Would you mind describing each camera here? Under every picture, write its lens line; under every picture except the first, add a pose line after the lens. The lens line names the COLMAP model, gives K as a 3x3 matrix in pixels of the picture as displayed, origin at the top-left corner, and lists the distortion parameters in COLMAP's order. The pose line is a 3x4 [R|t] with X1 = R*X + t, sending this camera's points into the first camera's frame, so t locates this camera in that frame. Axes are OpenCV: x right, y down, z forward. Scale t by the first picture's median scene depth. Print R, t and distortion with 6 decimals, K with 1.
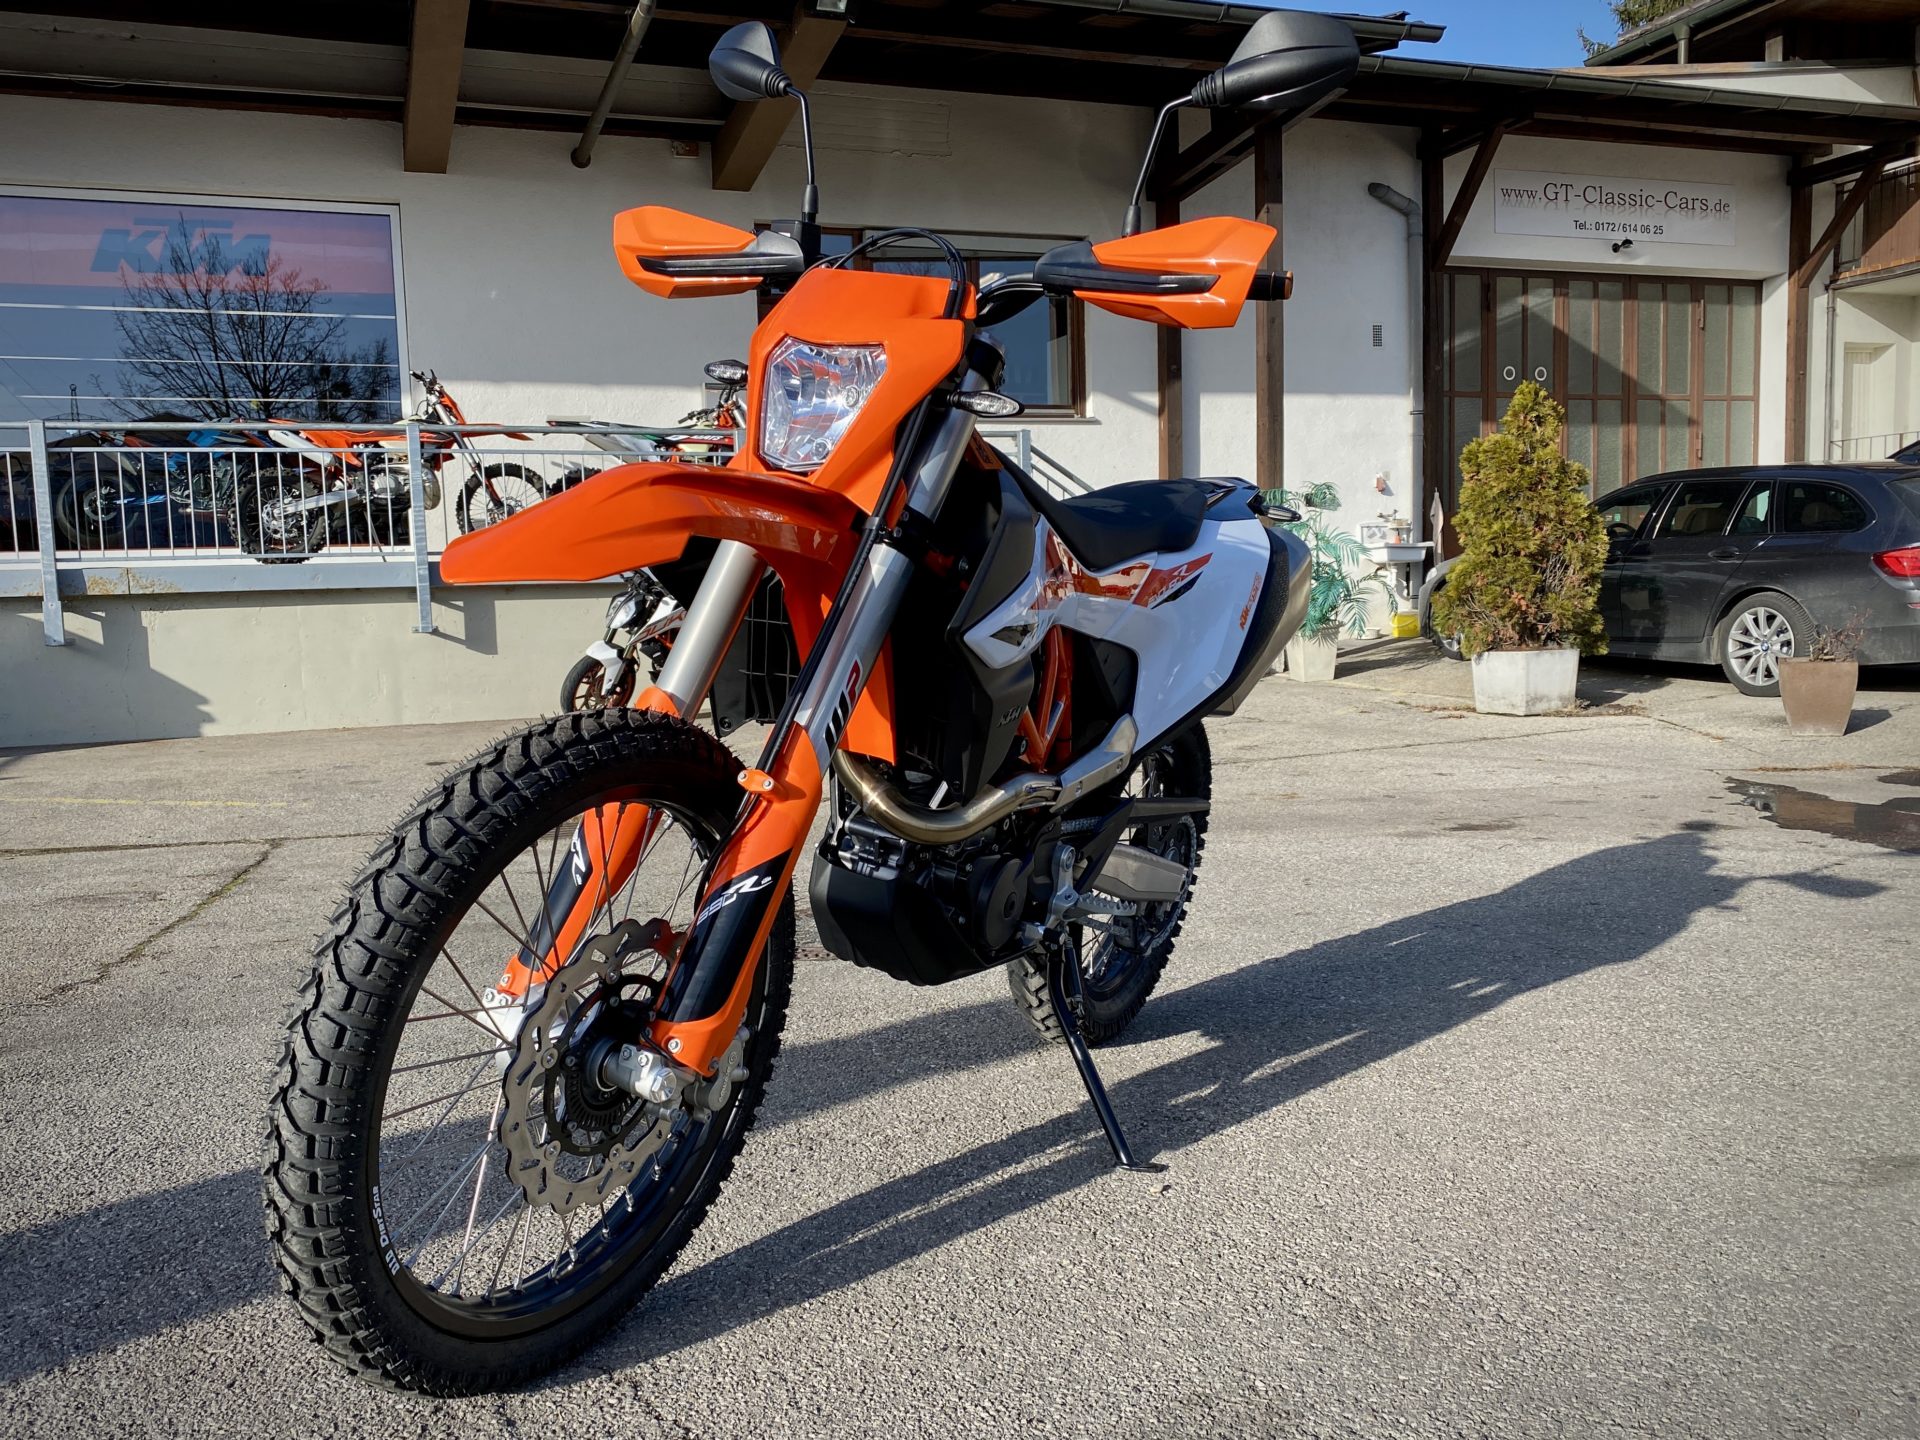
lens RADIAL K [[1768.1, 0, 958.1], [0, 1768.1, 763.8], [0, 0, 1]] dist [0.066160, -0.138130]
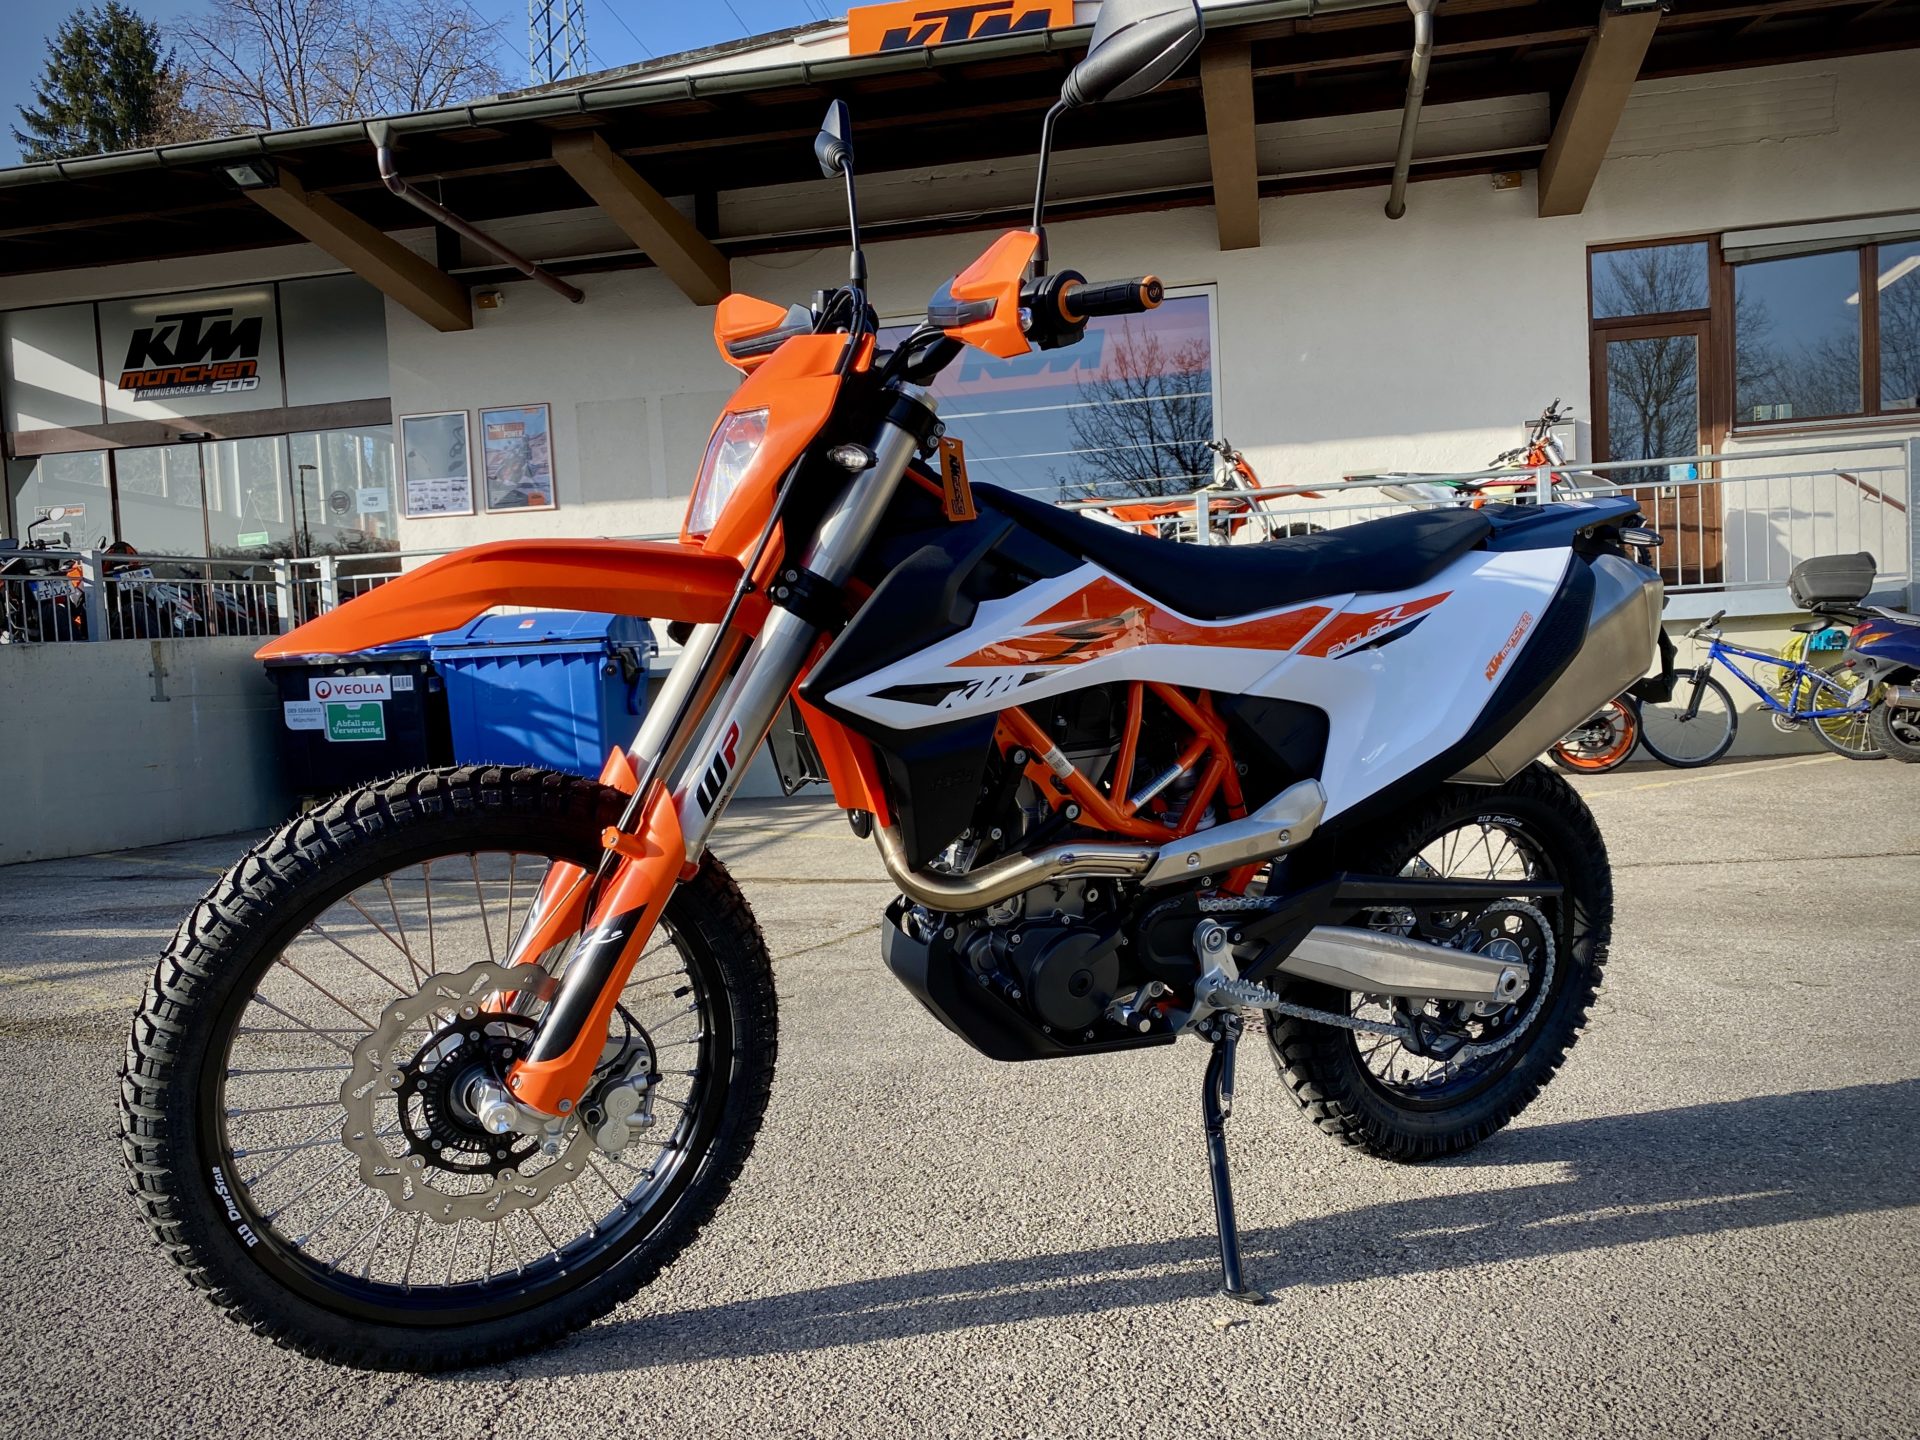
lens RADIAL K [[1768.1, 0, 958.1], [0, 1768.1, 763.8], [0, 0, 1]] dist [0.066160, -0.138130]
pose [[0.819620, 0.008933, -0.572838, 0.169647], [-0.026608, 0.999393, -0.022488, -0.004080], [0.572289, 0.033674, 0.819360, 0.066810]]
